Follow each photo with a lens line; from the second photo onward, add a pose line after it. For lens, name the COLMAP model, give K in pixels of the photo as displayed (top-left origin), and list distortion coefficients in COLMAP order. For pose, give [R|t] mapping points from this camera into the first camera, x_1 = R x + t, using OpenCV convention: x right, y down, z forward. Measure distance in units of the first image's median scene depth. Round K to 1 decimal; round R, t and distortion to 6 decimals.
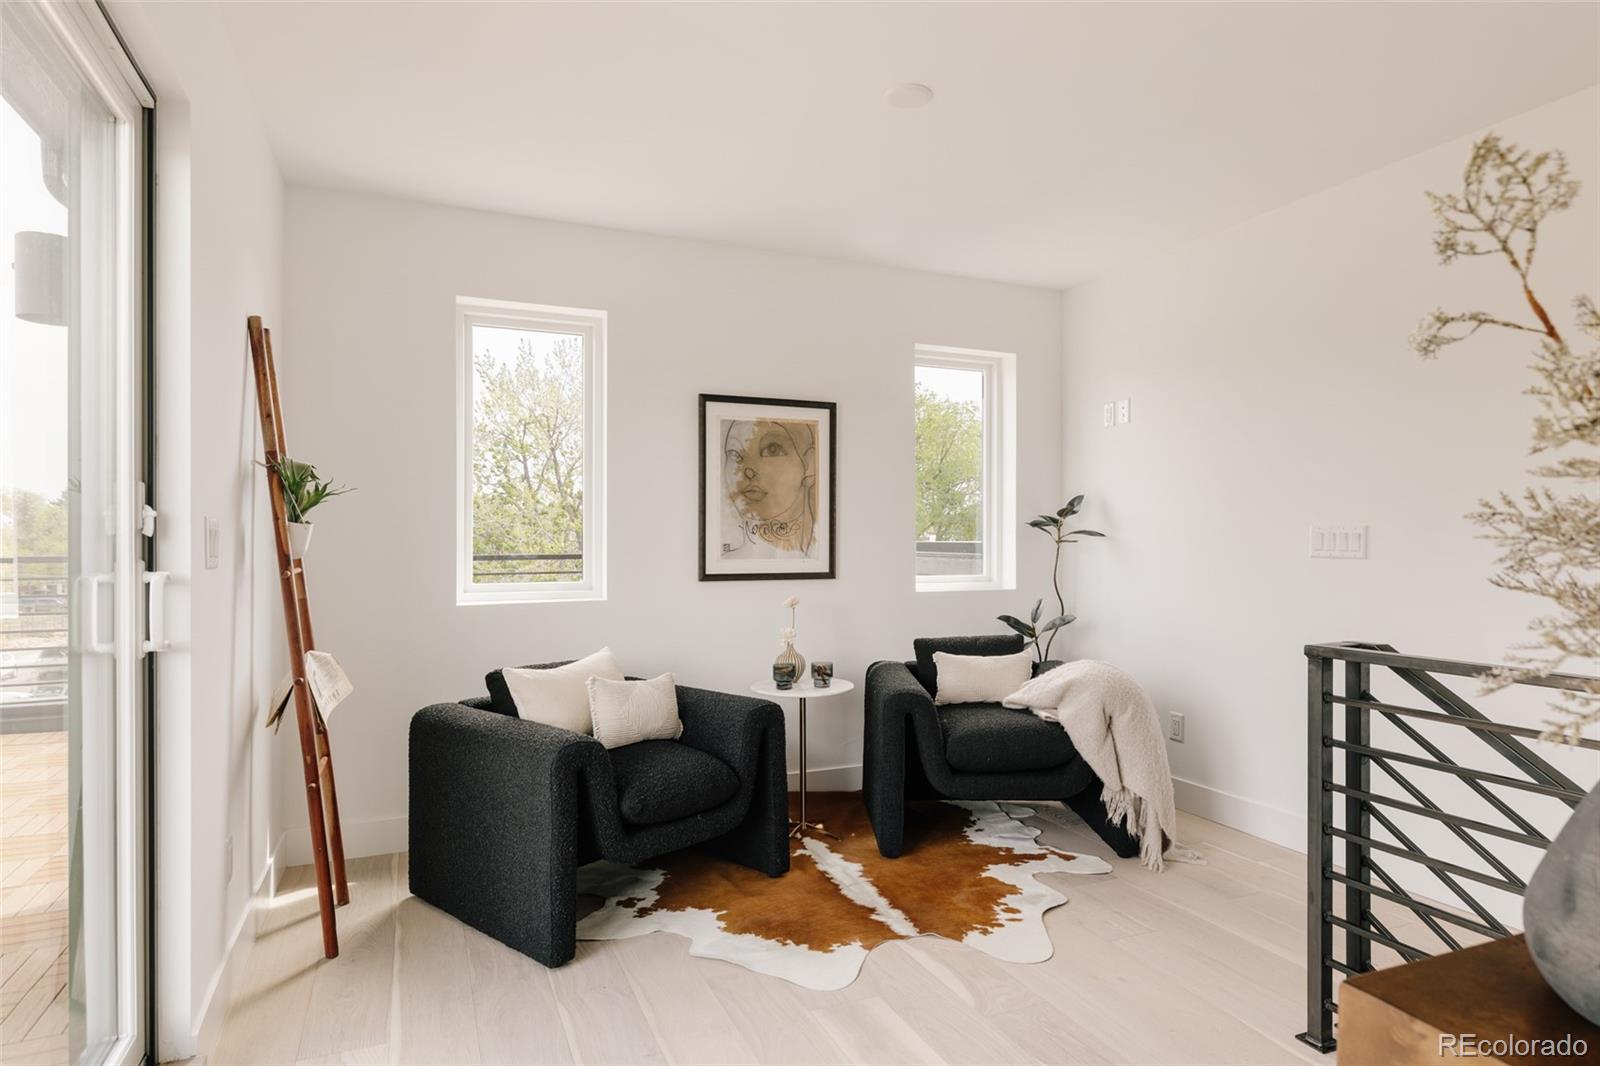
lens RADIAL K [[906.7, 0, 804.3], [0, 906.7, 540.6], [0, 0, 1]] dist [0.000425, -0.001080]
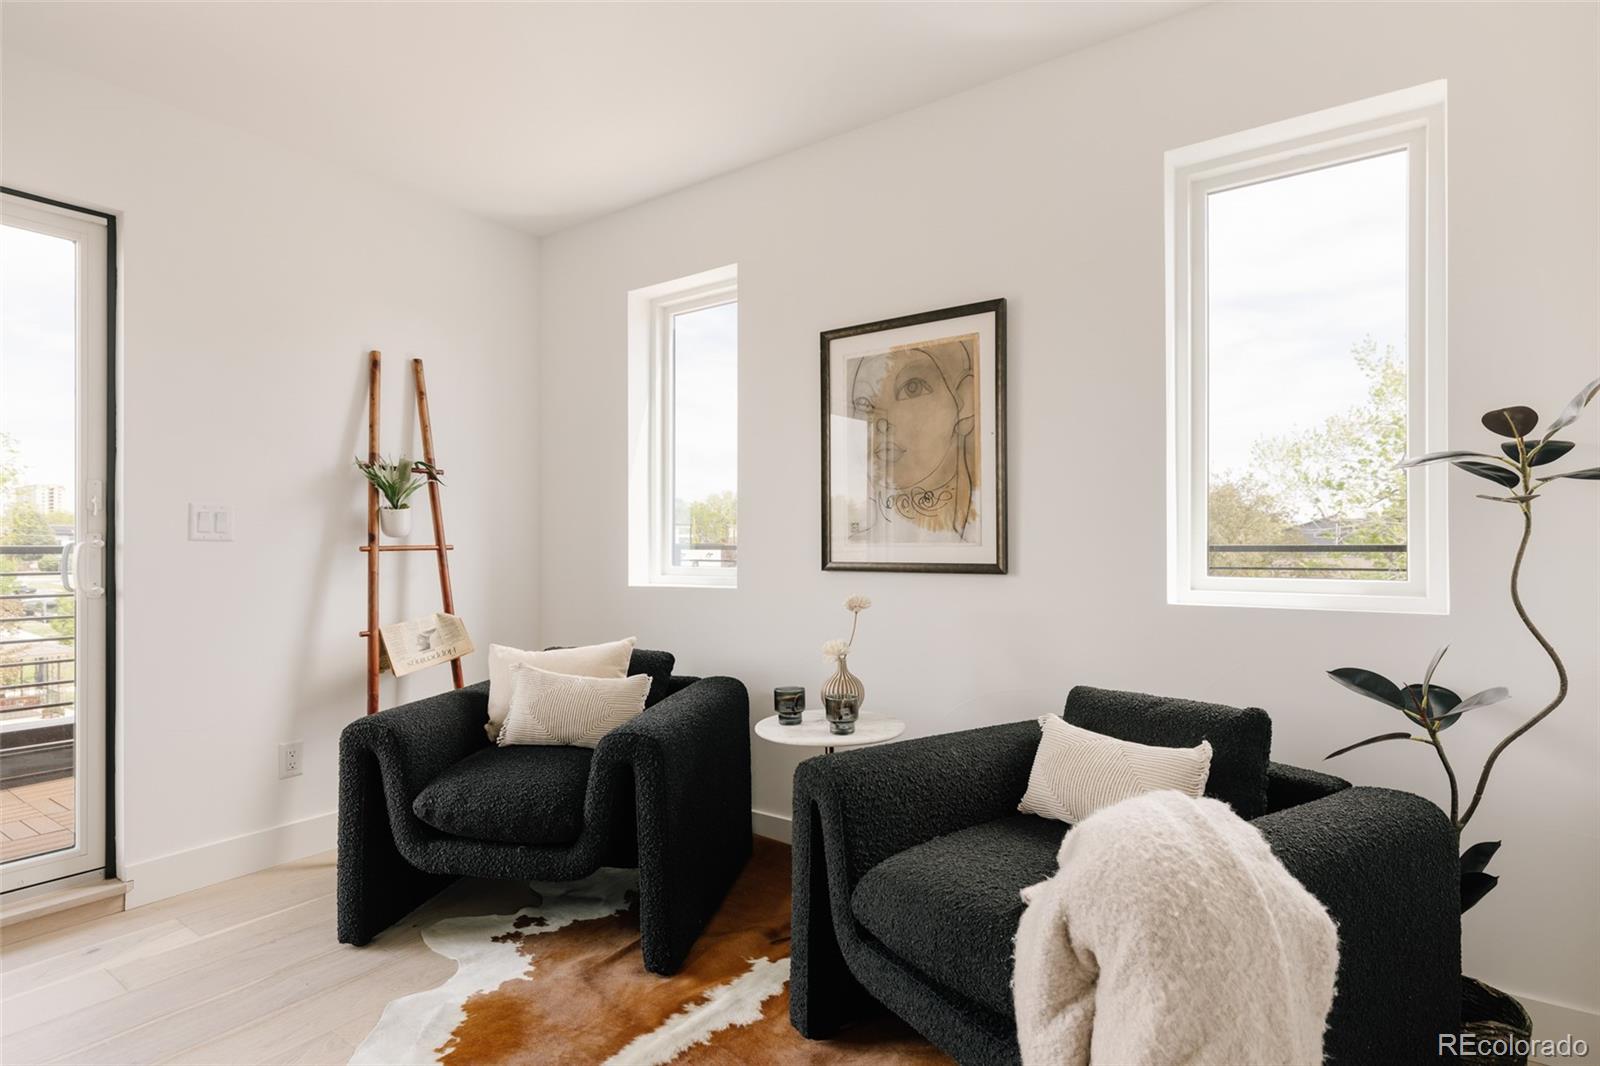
lens RADIAL K [[817.5, 0, 858.4], [0, 817.5, 545.1], [0, 0, 1]] dist [-0.001364, -0.000237]
pose [[0.517849, -0.002846, -0.855467, 0.491926], [0.003582, 0.999993, -0.001159, 0.022794], [0.855465, -0.002465, 0.517855, 0.639456]]
